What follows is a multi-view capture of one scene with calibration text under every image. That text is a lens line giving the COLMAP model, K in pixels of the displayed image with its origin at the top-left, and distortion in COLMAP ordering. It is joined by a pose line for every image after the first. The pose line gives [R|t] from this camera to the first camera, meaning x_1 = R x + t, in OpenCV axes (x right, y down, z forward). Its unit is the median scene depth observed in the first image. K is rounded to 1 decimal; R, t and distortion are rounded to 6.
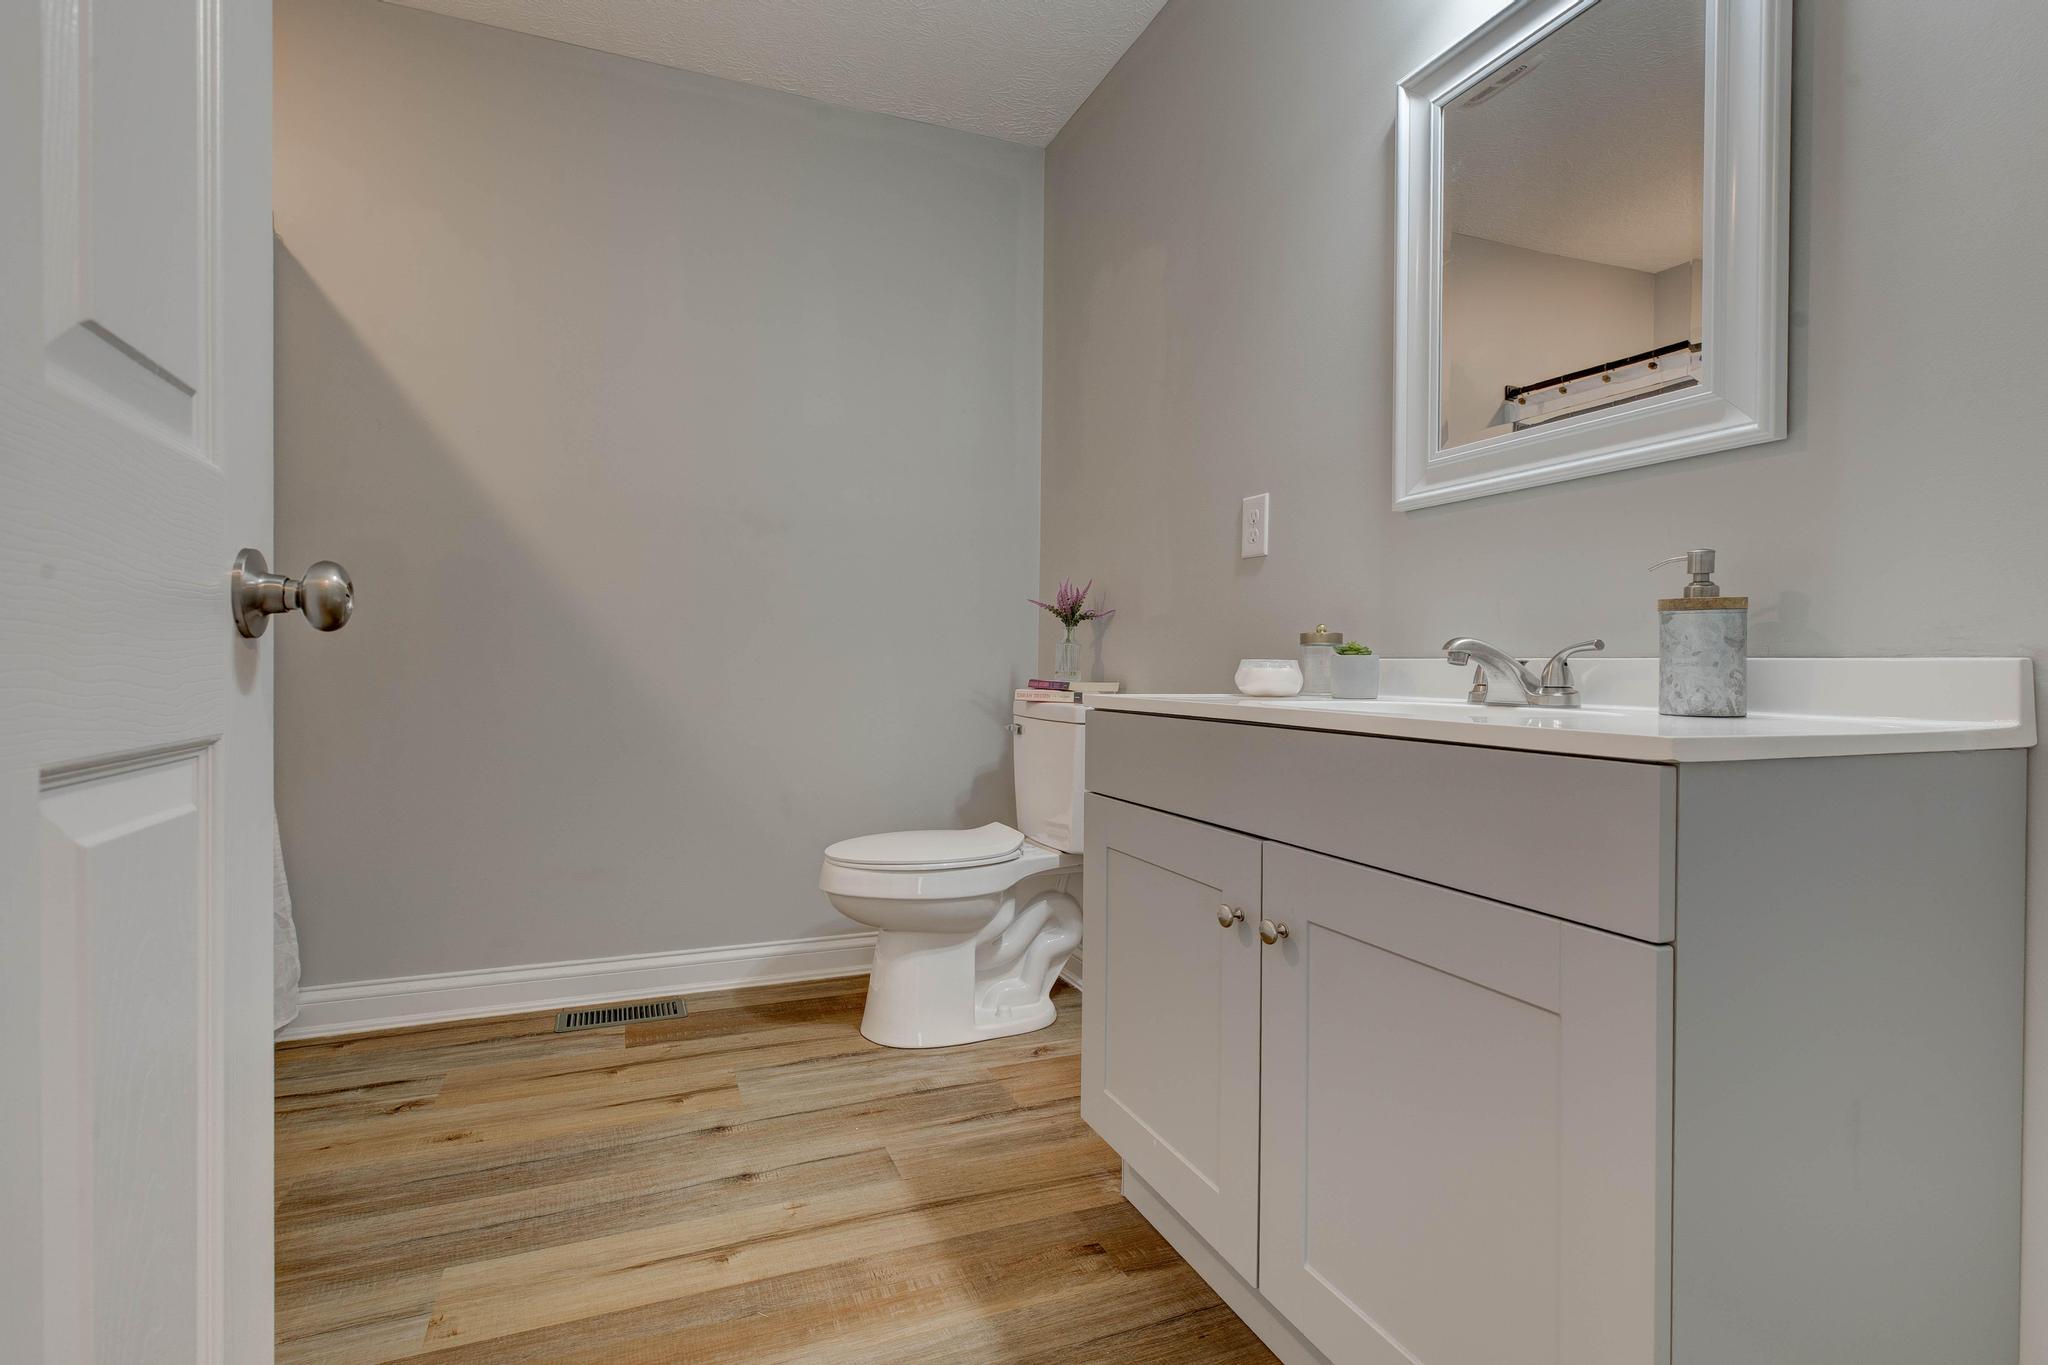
lens RADIAL K [[948.1, 0, 987.4], [0, 948.1, 672.0], [0, 0, 1]] dist [0.009354, -0.001863]
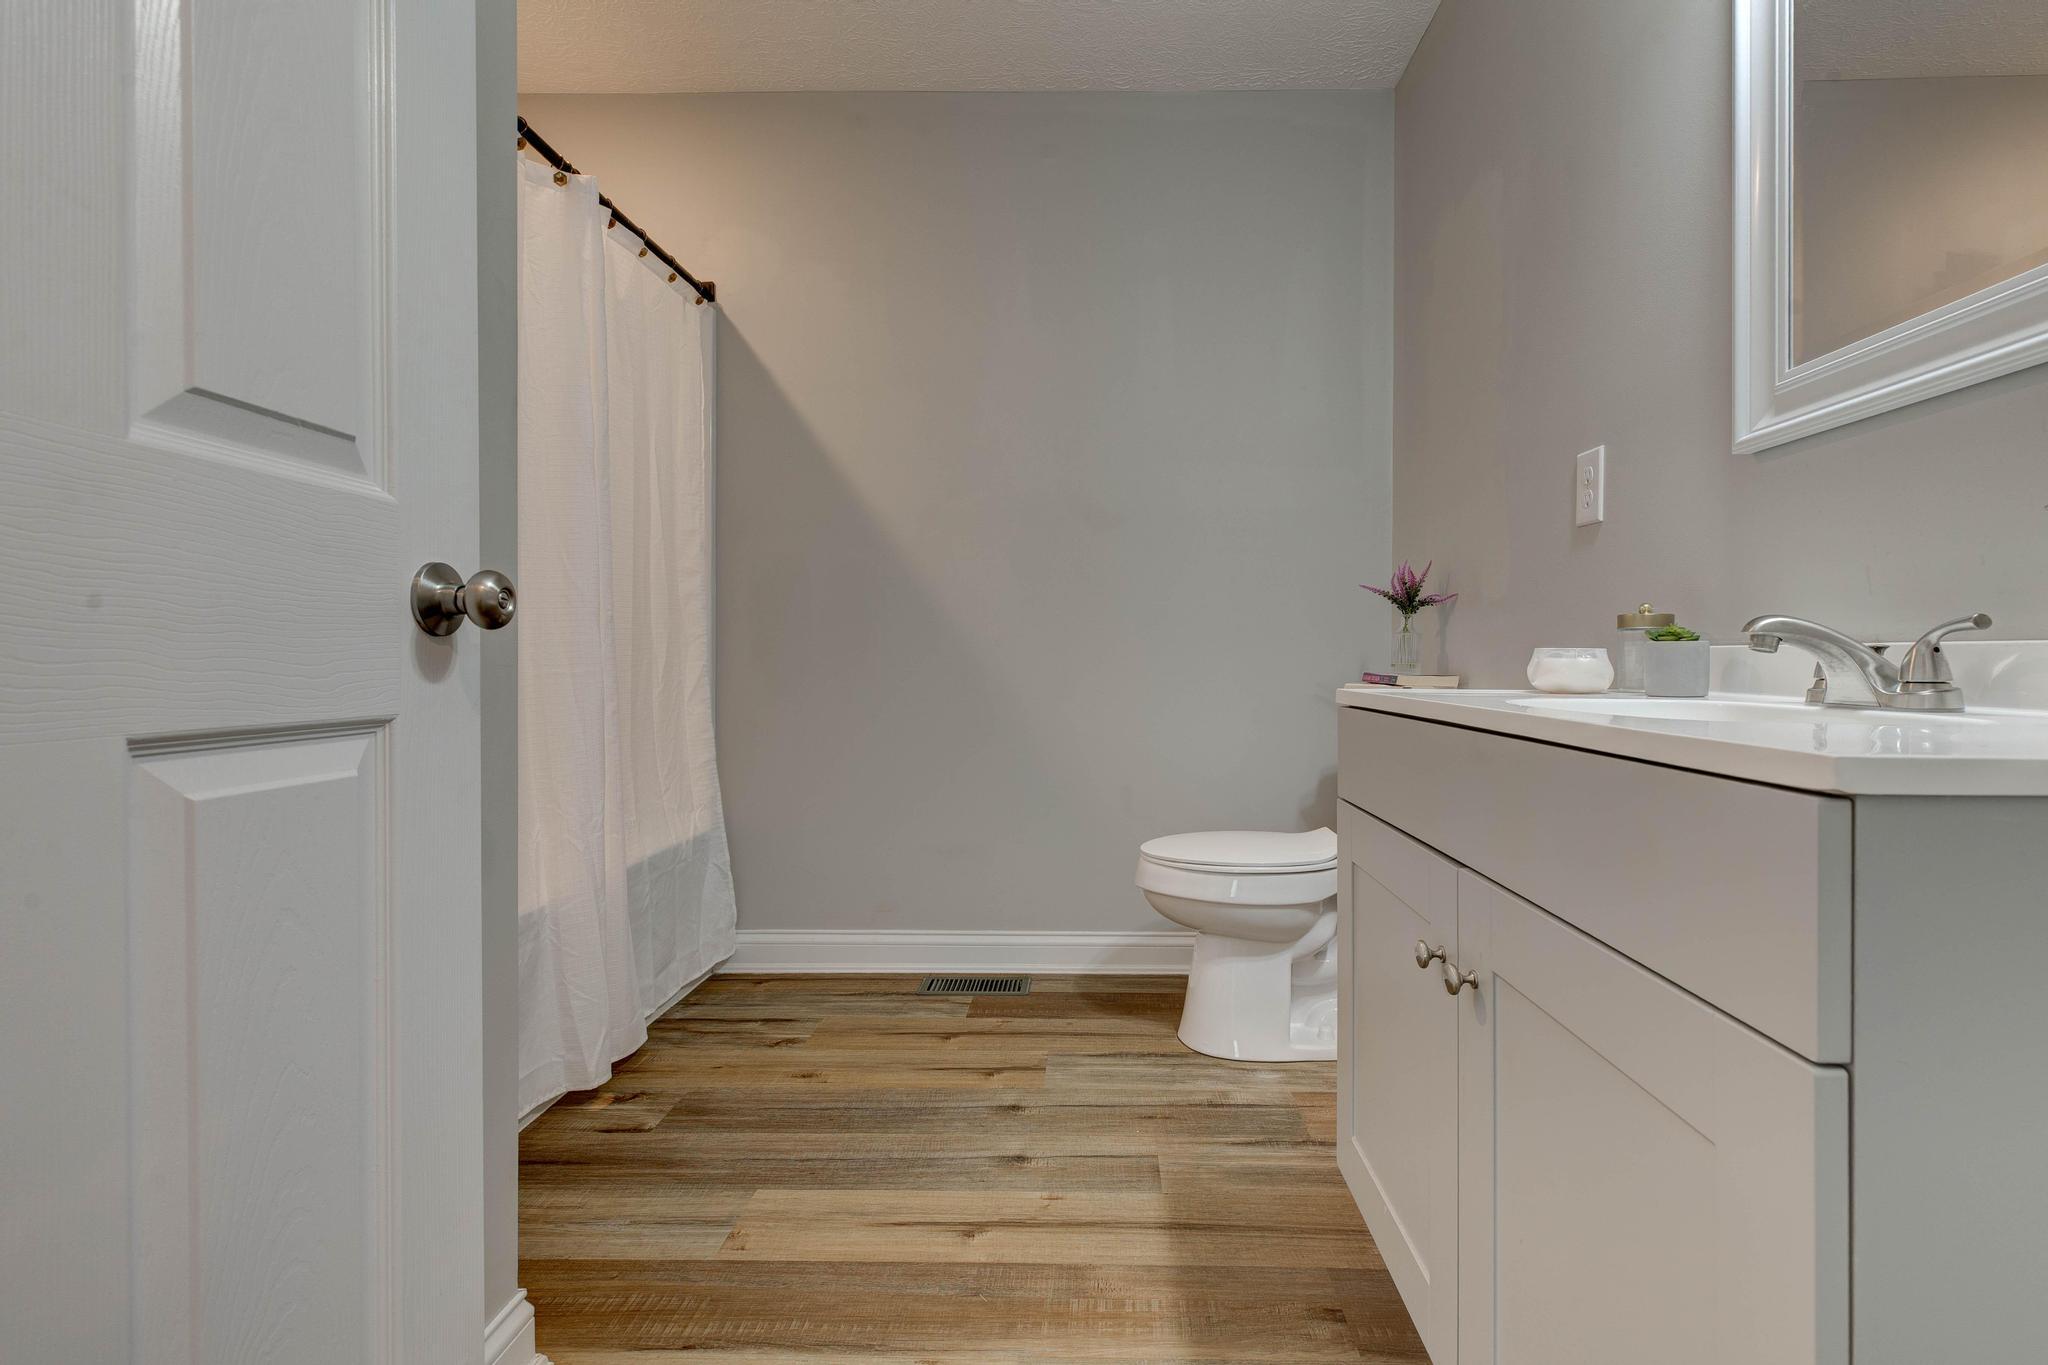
lens RADIAL K [[948.1, 0, 1014.5], [0, 948.1, 664.5], [0, 0, 1]] dist [0.009354, -0.001863]
pose [[0.931143, -0.002245, -0.364646, 0.143442], [0.001634, 0.999997, -0.001985, 0.001852], [0.364649, 0.001252, 0.931144, 0.058211]]
